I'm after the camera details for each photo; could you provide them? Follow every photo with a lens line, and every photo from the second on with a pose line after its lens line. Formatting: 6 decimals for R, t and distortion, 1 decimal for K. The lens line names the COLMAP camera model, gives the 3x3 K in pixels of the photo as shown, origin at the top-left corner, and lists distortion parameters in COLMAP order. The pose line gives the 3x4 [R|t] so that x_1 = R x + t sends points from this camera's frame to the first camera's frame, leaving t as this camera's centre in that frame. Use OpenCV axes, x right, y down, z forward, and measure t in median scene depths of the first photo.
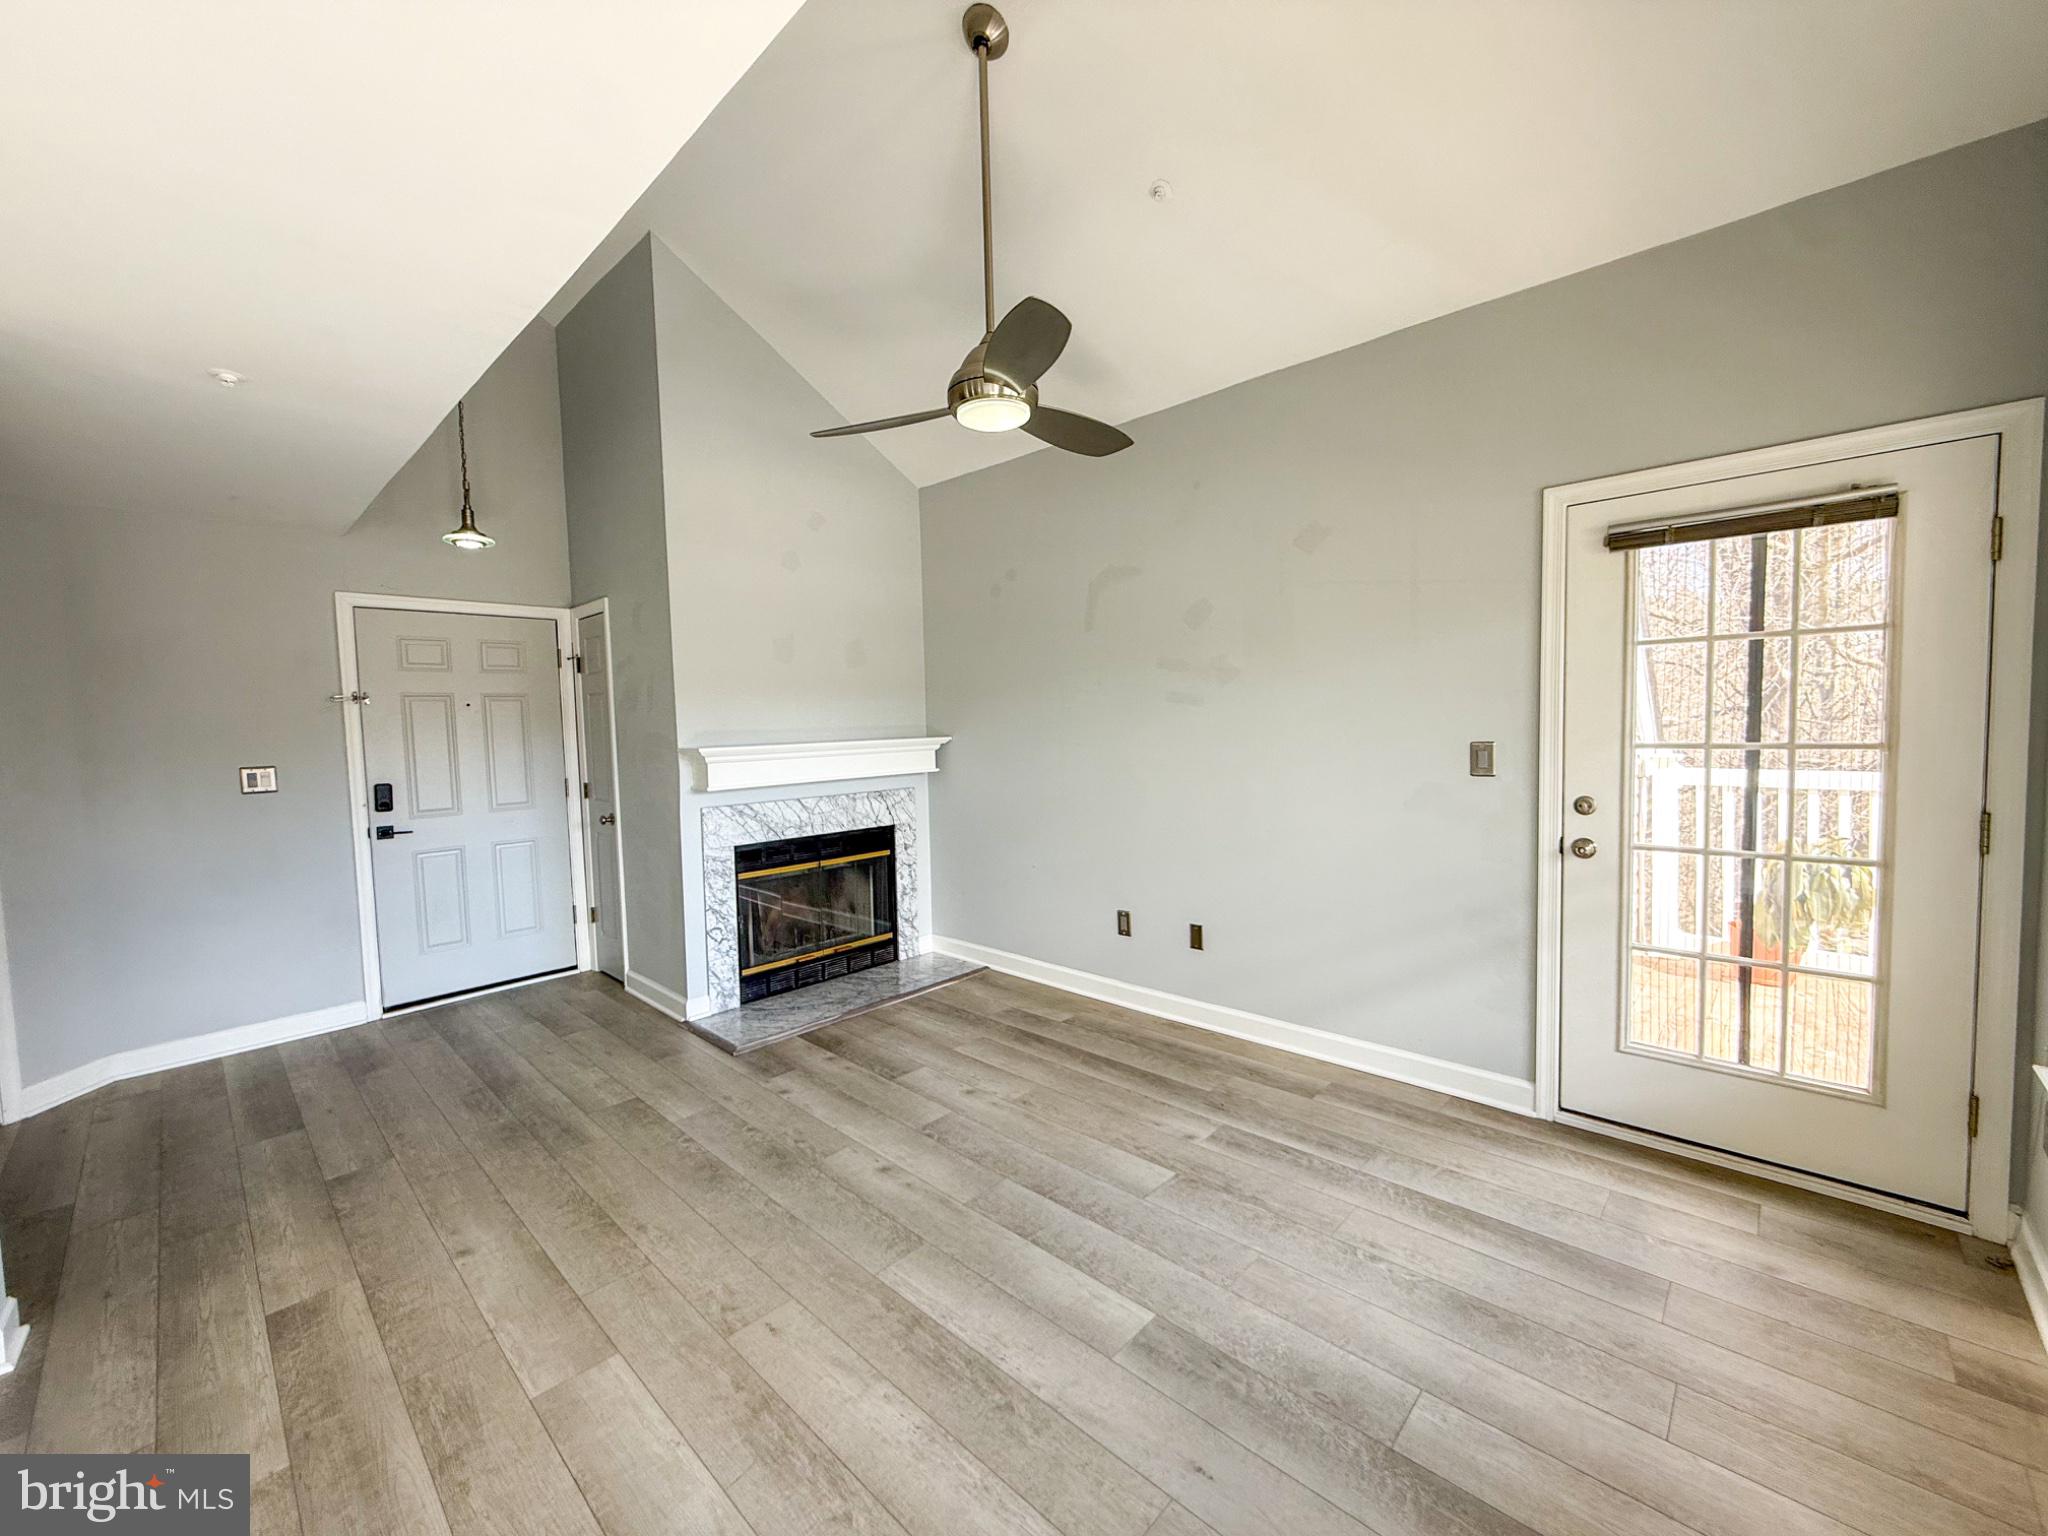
lens RADIAL K [[813.5, 0, 1021.3], [0, 813.5, 767.4], [0, 0, 1]] dist [-0.001234, 0.000231]
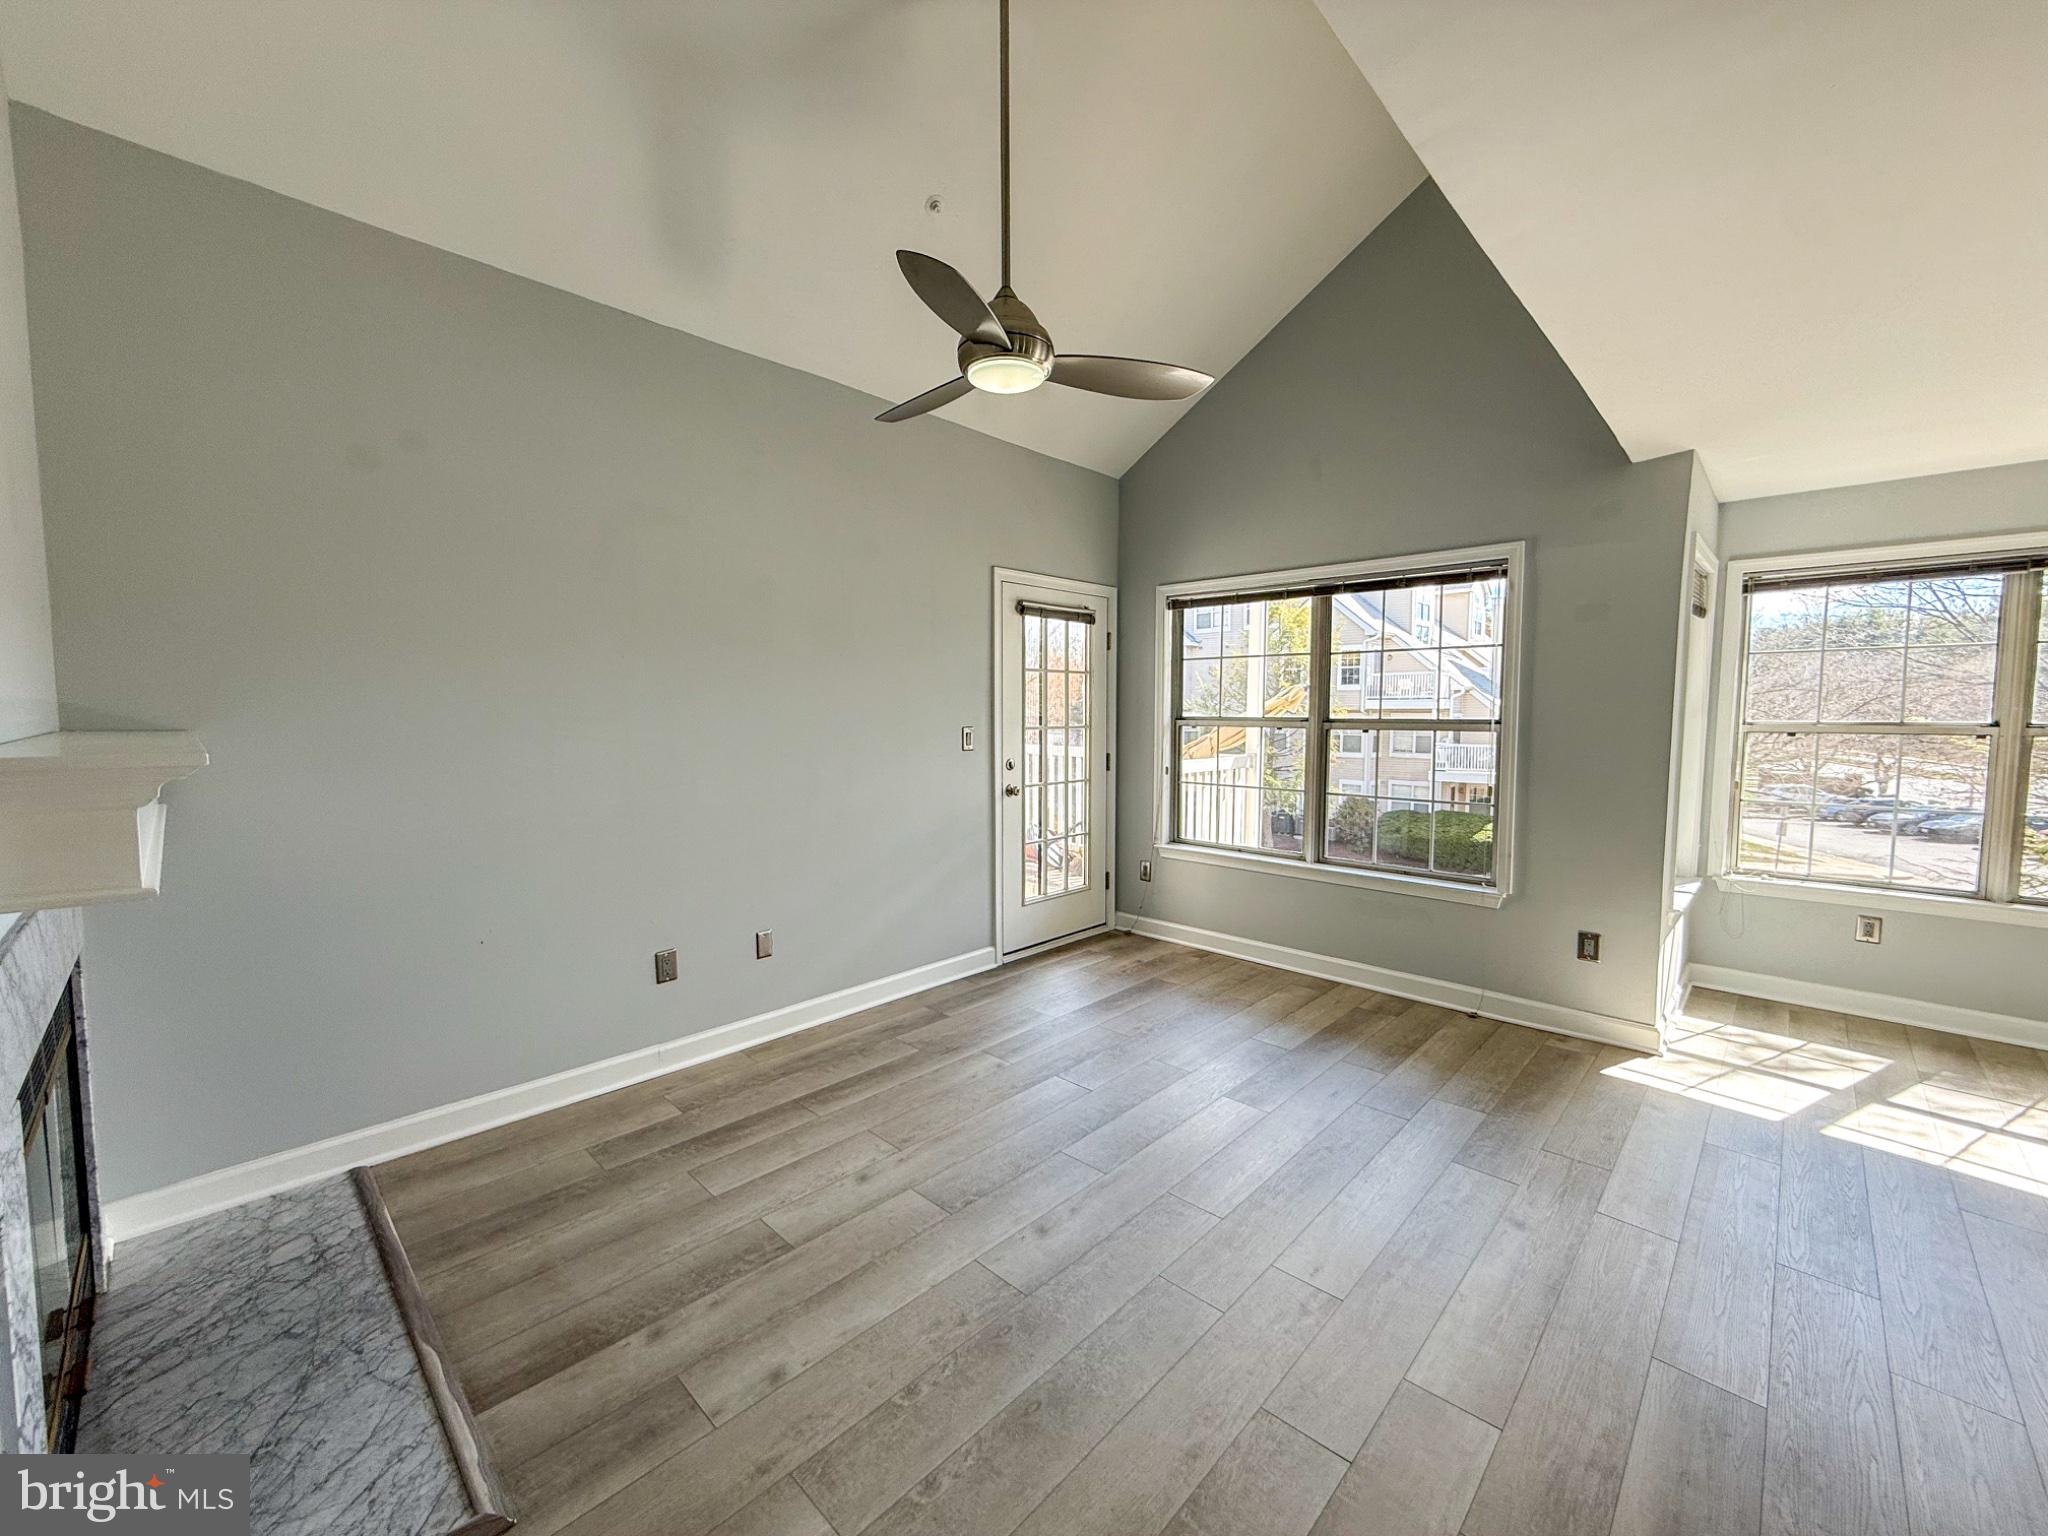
lens RADIAL K [[813.5, 0, 1016.2], [0, 813.5, 779.0], [0, 0, 1]] dist [-0.001234, 0.000231]
pose [[0.008606, -0.057797, 0.998291, -0.826566], [0.057799, 0.996688, 0.057206, -0.016286], [-0.998291, 0.057208, 0.011918, 0.835674]]
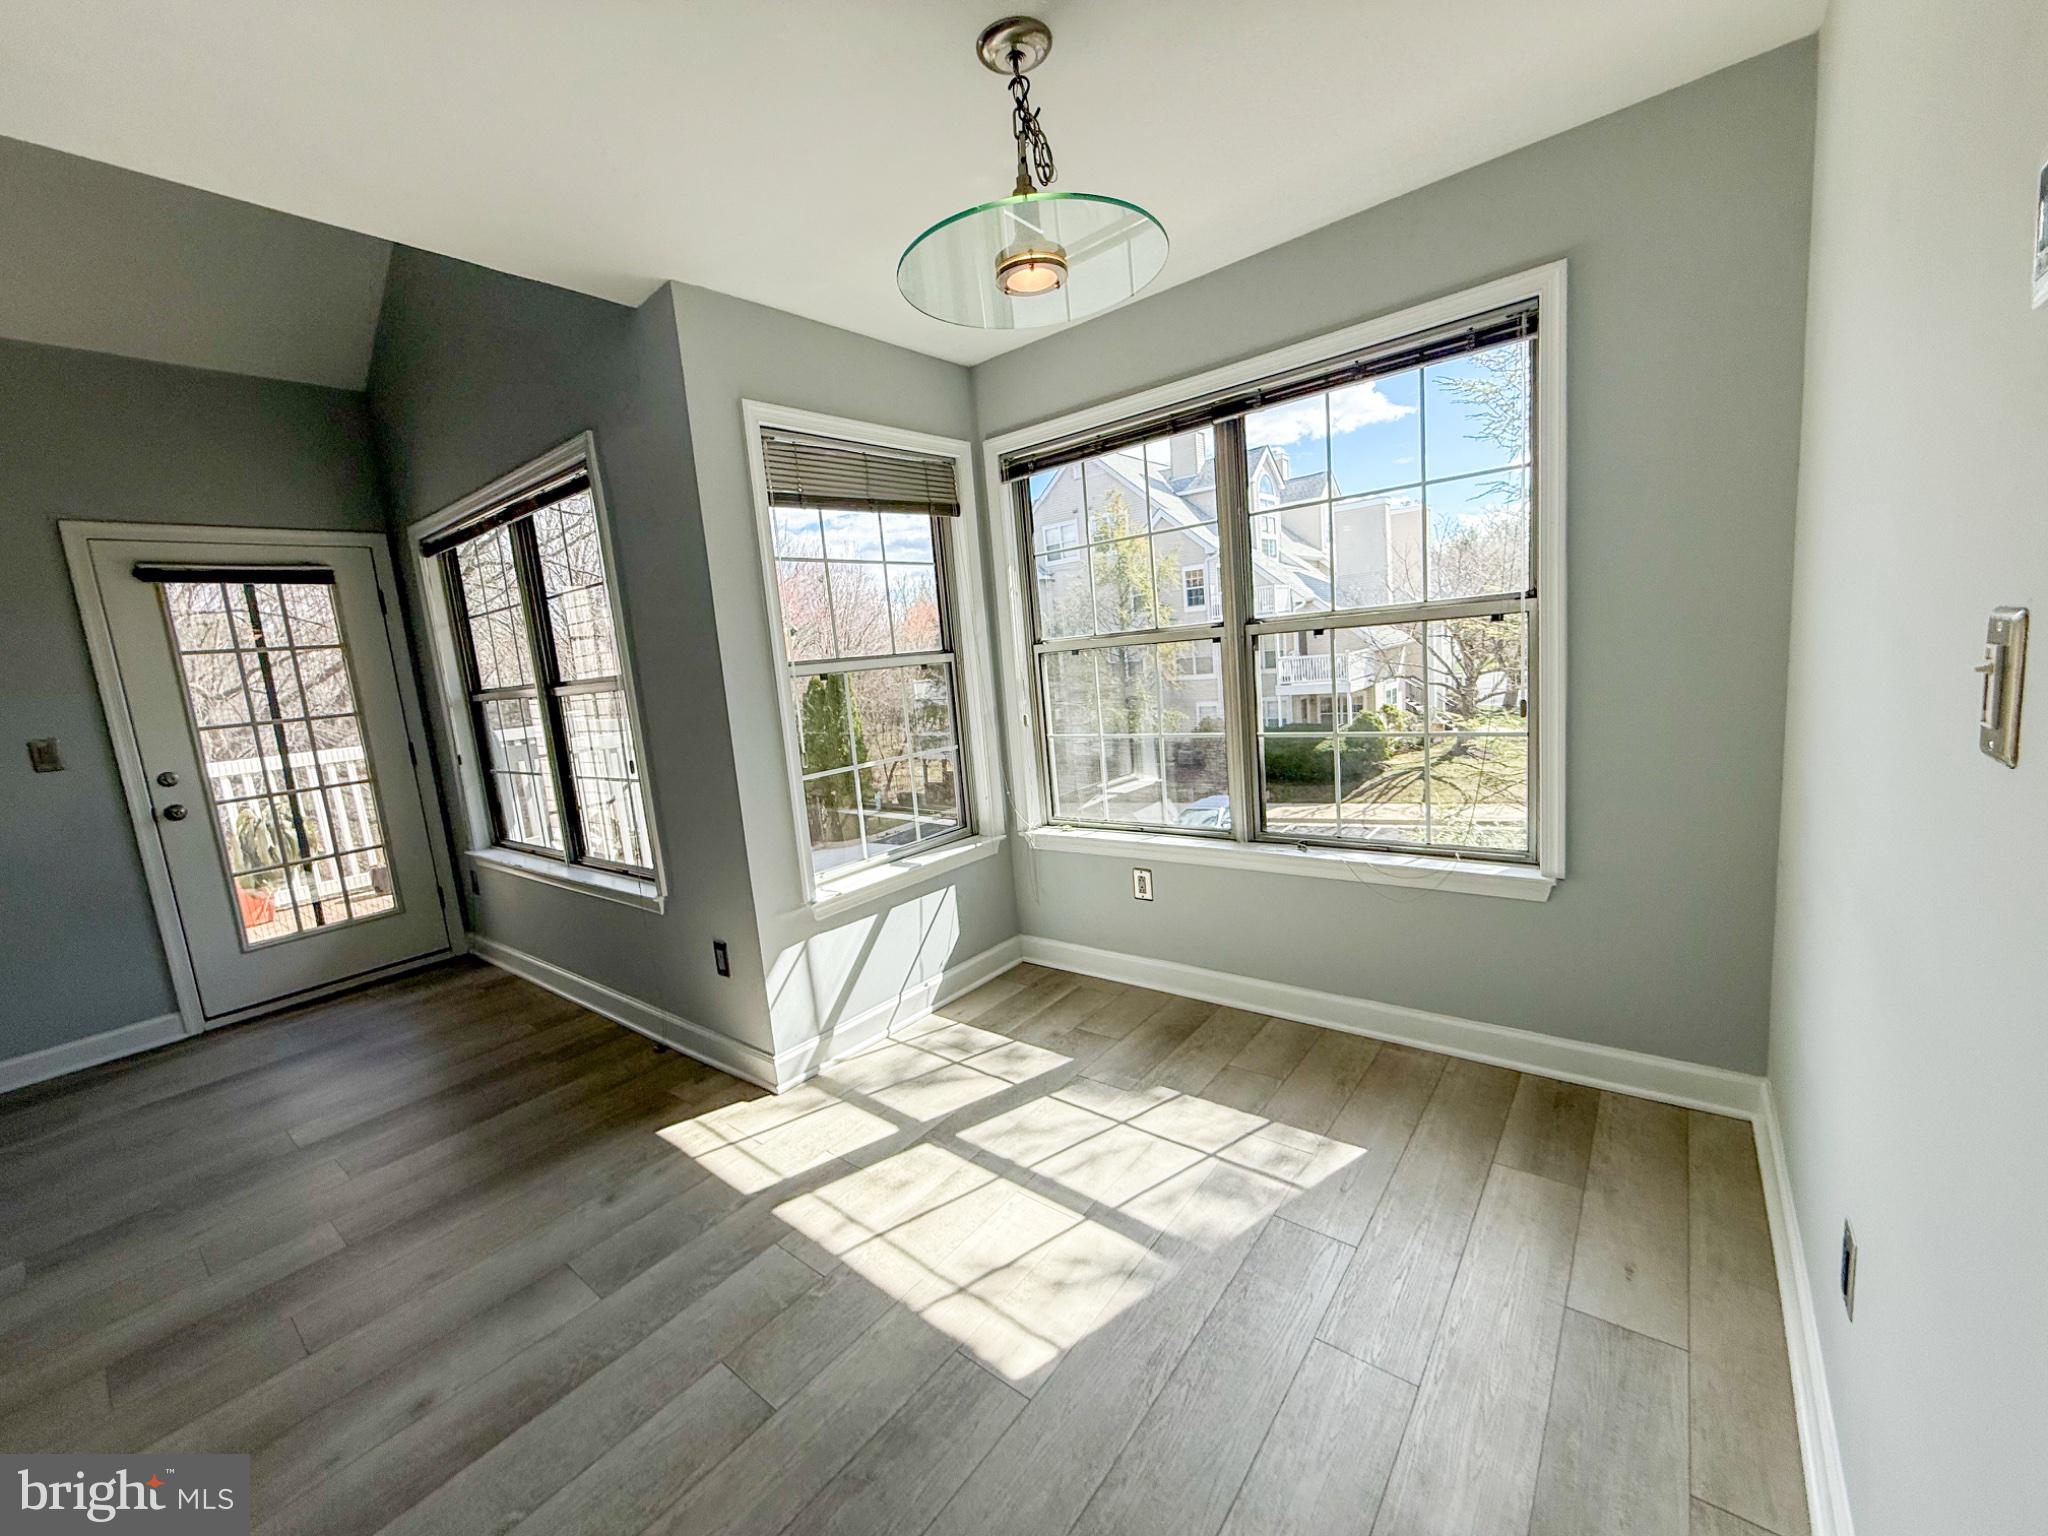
lens RADIAL K [[813.5, 0, 1023.8], [0, 813.5, 773.3], [0, 0, 1]] dist [-0.001234, 0.000231]
pose [[-0.082743, -0.114777, 0.989939, -0.583162], [0.150542, 0.980507, 0.126266, 0.067510], [-0.985135, 0.159475, -0.063851, -0.209319]]
